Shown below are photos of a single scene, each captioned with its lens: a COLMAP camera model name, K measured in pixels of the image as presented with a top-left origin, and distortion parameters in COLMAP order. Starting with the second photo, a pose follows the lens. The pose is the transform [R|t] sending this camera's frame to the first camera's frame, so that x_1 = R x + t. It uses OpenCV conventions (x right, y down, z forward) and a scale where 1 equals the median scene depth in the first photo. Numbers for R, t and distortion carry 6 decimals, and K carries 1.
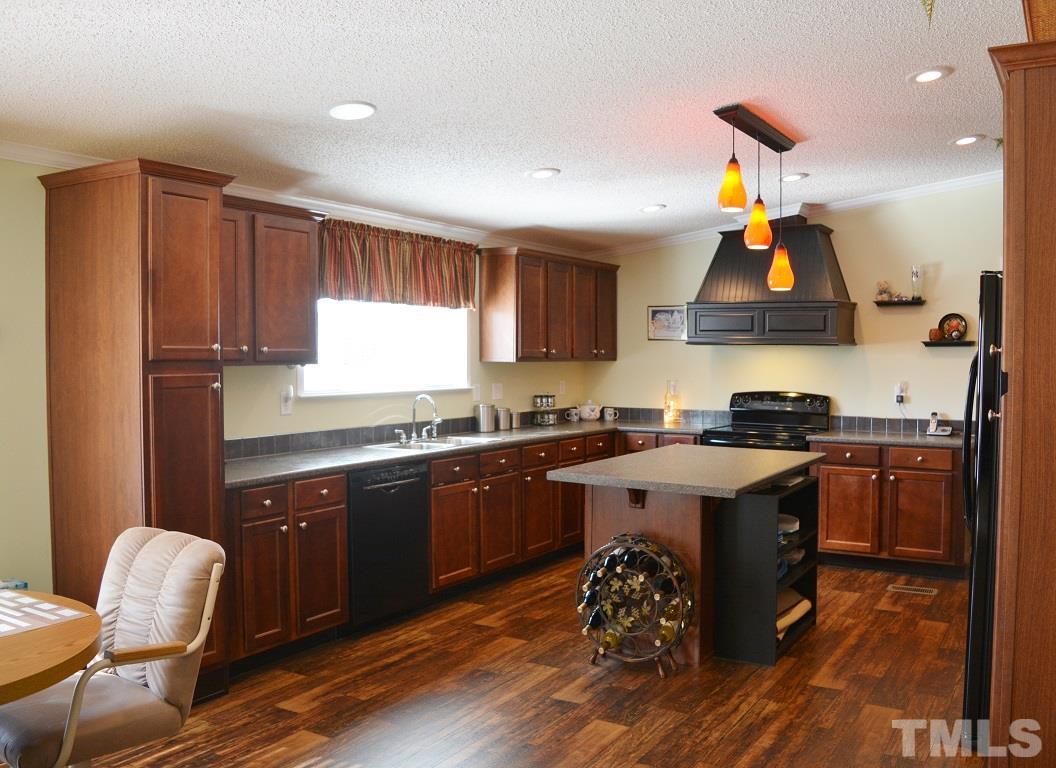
lens RADIAL K [[971.0, 0, 528.0], [0, 971.0, 384.0], [0, 0, 1]] dist [-0.001088, -0.002749]
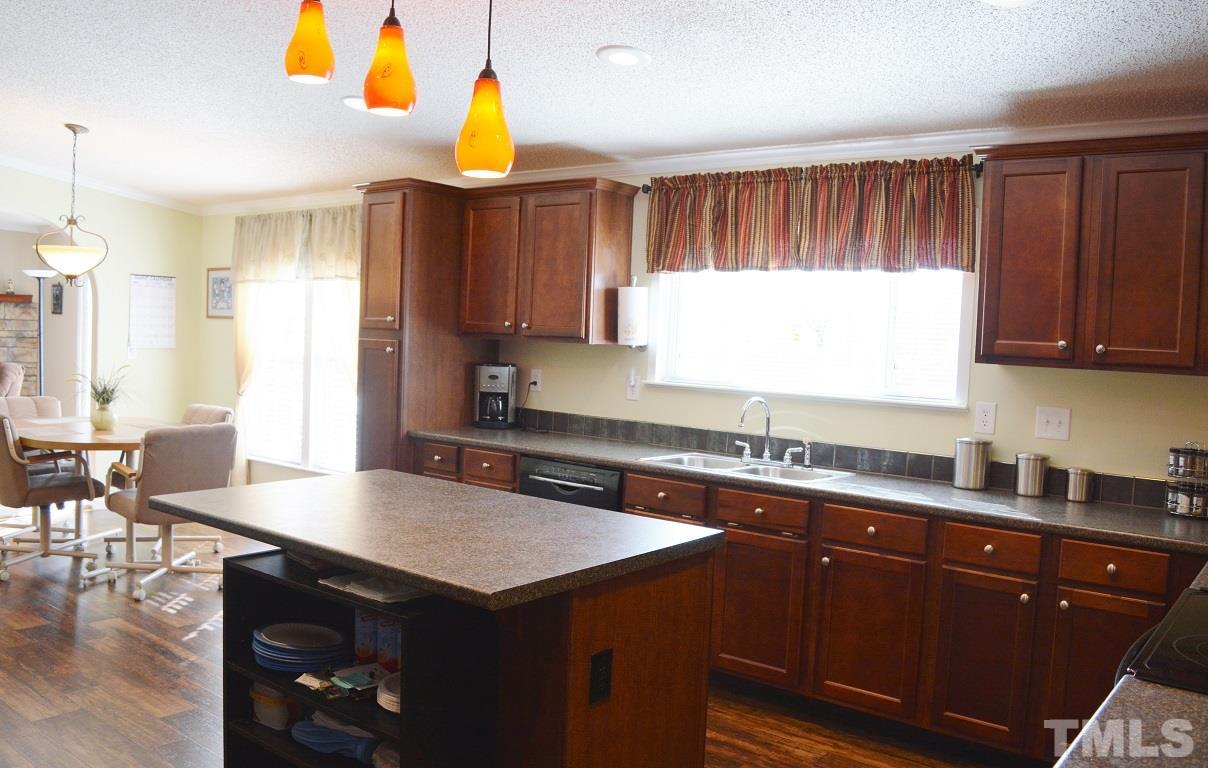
lens RADIAL K [[957.9, 0, 604.0], [0, 957.9, 384.0], [0, 0, 1]] dist [-0.091561, 0.000386]
pose [[-0.125774, 0.048026, -0.990896, 0.585841], [-0.070955, 0.995834, 0.057271, -0.029994], [0.989518, 0.077512, -0.121842, 0.962700]]
